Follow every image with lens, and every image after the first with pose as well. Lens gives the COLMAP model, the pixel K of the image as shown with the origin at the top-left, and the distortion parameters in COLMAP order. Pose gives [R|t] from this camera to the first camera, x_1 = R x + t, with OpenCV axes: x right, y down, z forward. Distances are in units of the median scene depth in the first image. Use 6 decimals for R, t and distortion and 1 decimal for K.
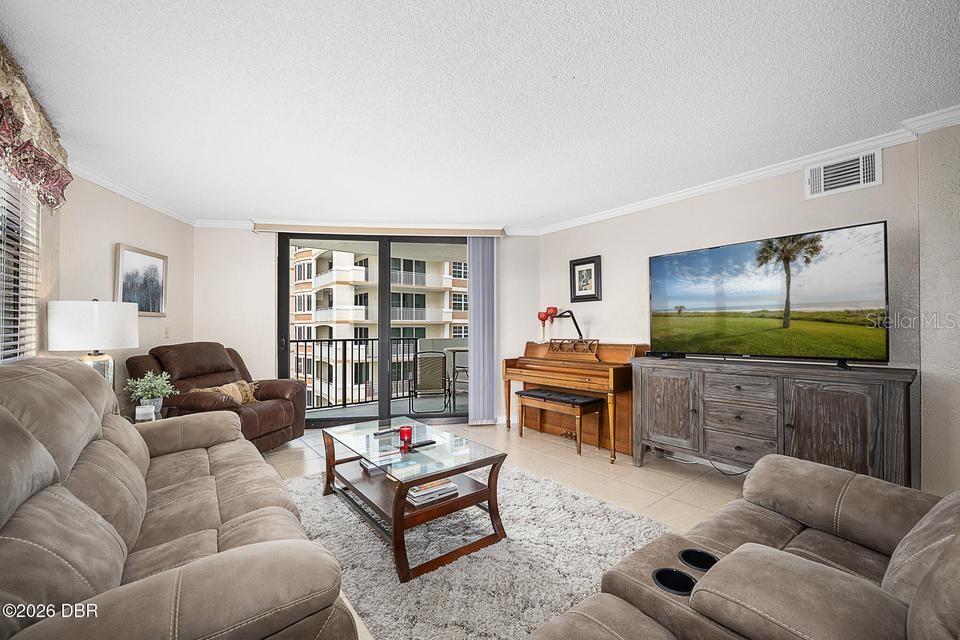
lens RADIAL K [[394.6, 0, 487.5], [0, 394.6, 320.2], [0, 0, 1]] dist [-0.013979, 0.000922]
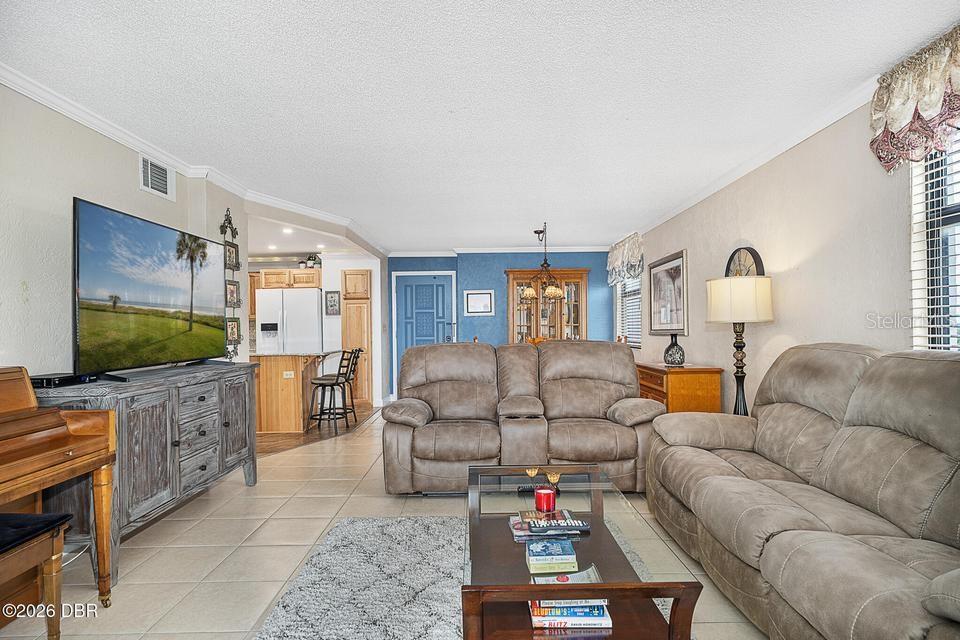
lens RADIAL K [[521.6, 0, 483.3], [0, 521.6, 325.7], [0, 0, 1]] dist [0.001476, -0.000052]
pose [[-0.767276, 0.017249, 0.641085, -0.527909], [0.001728, 0.999690, -0.024830, 0.036385], [-0.641314, -0.017944, -0.767068, 1.348614]]
